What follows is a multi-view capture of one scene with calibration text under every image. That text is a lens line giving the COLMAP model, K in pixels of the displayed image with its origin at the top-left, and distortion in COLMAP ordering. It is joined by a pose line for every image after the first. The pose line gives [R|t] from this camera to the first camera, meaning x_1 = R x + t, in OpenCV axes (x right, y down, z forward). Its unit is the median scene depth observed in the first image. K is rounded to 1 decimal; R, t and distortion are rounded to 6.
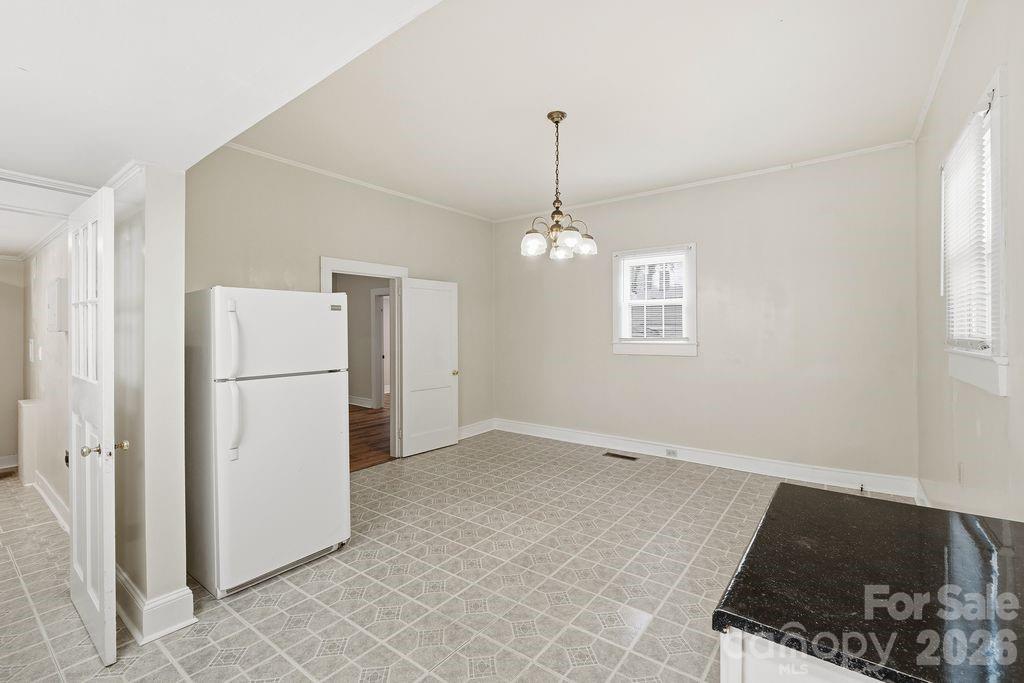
lens RADIAL K [[438.0, 0, 512.5], [0, 438.0, 331.0], [0, 0, 1]] dist [-0.002101, -0.000315]
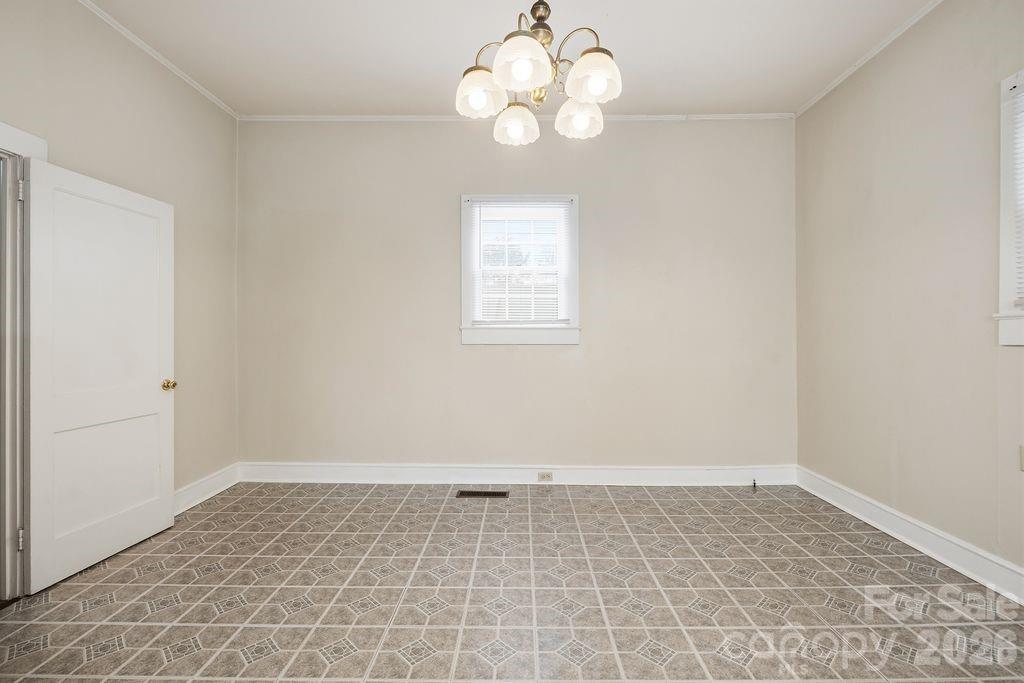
lens RADIAL K [[472.2, 0, 510.4], [0, 472.2, 336.3], [0, 0, 1]] dist [0.000555, -0.000416]
pose [[0.811287, 0.007764, 0.584597, -0.142905], [-0.005729, 0.999969, -0.005331, 0.045720], [-0.584620, 0.000976, 0.811307, 0.374120]]
